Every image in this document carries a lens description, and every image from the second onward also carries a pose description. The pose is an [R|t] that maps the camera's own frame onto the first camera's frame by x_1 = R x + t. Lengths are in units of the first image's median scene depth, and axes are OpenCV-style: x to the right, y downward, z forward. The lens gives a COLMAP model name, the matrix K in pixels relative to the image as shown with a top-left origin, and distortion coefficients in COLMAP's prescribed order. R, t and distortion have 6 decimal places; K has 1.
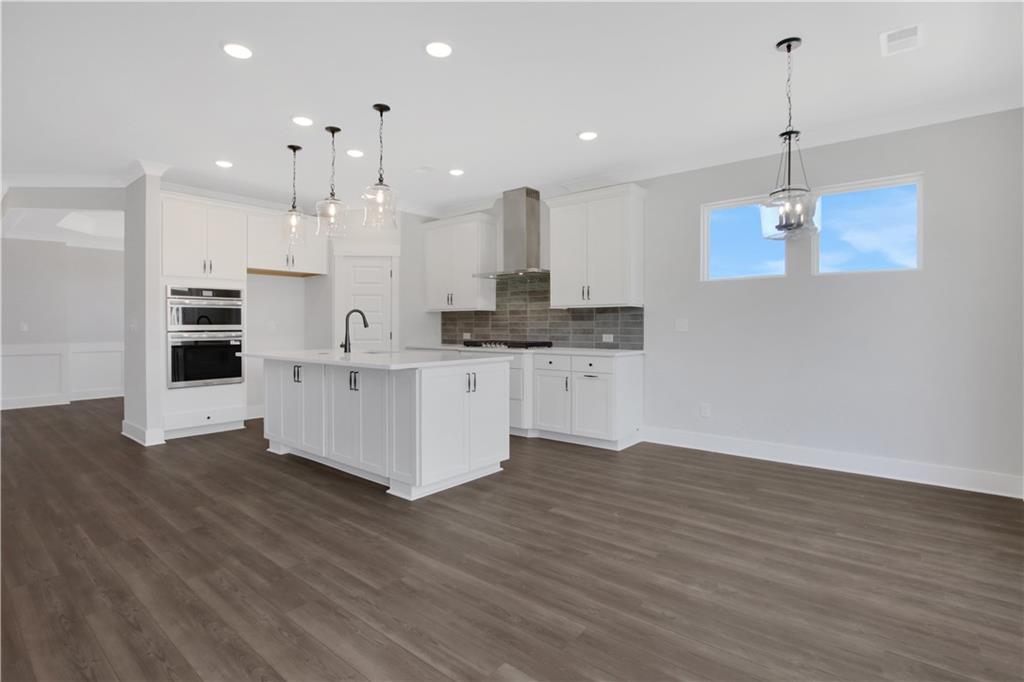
lens RADIAL K [[505.2, 0, 513.2], [0, 505.2, 331.0], [0, 0, 1]] dist [-0.025375, 0.000461]
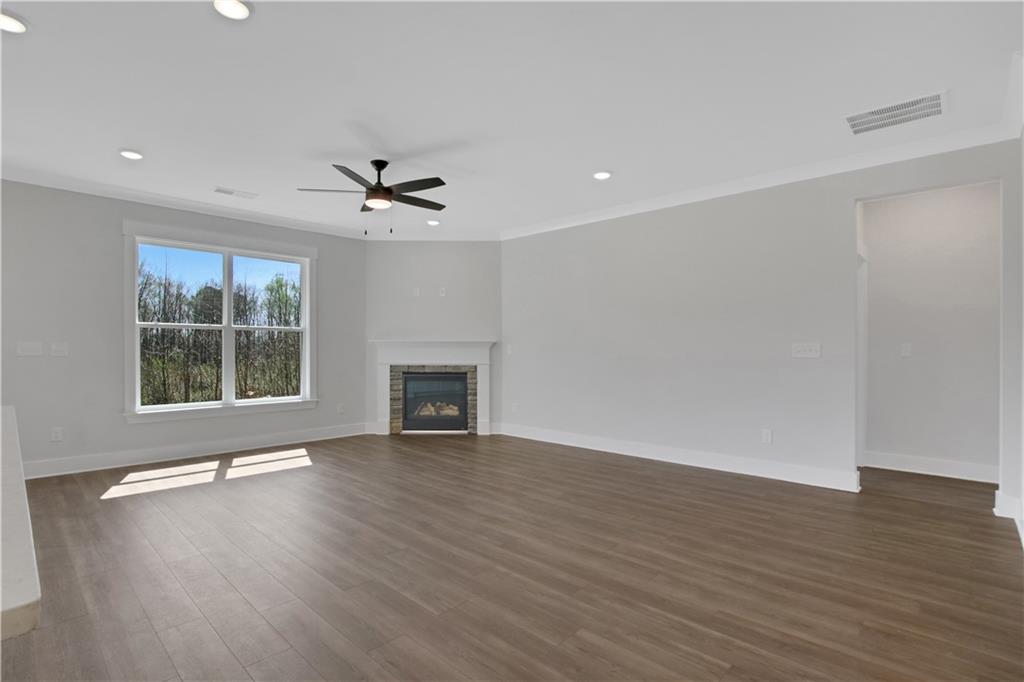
lens RADIAL K [[488.0, 0, 514.0], [0, 488.0, 353.1], [0, 0, 1]] dist [-0.021006, 0.000375]
pose [[-0.998468, -0.004191, 0.055168, -0.670383], [-0.003022, 0.999769, 0.021269, -0.015568], [-0.055245, 0.021070, -0.998251, 1.113108]]
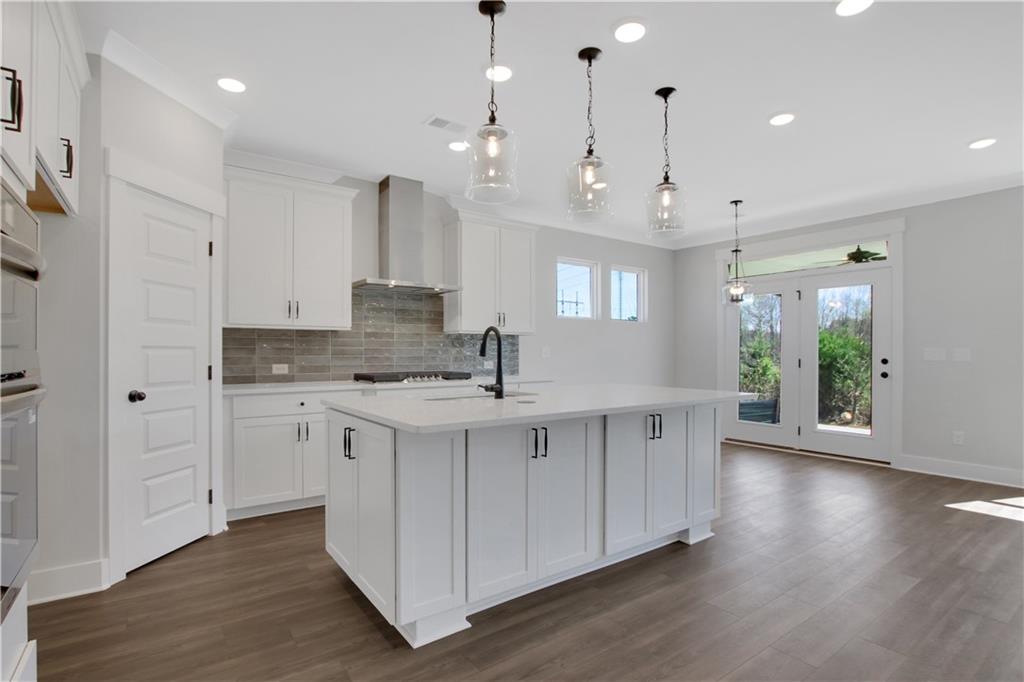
lens RADIAL K [[497.2, 0, 496.9], [0, 497.2, 355.5], [0, 0, 1]] dist [-0.040666, 0.000077]
pose [[0.263966, -0.006740, 0.964509, -0.907998], [0.007827, 0.999958, 0.004846, -0.011371], [-0.964500, 0.006270, 0.264007, 0.856112]]
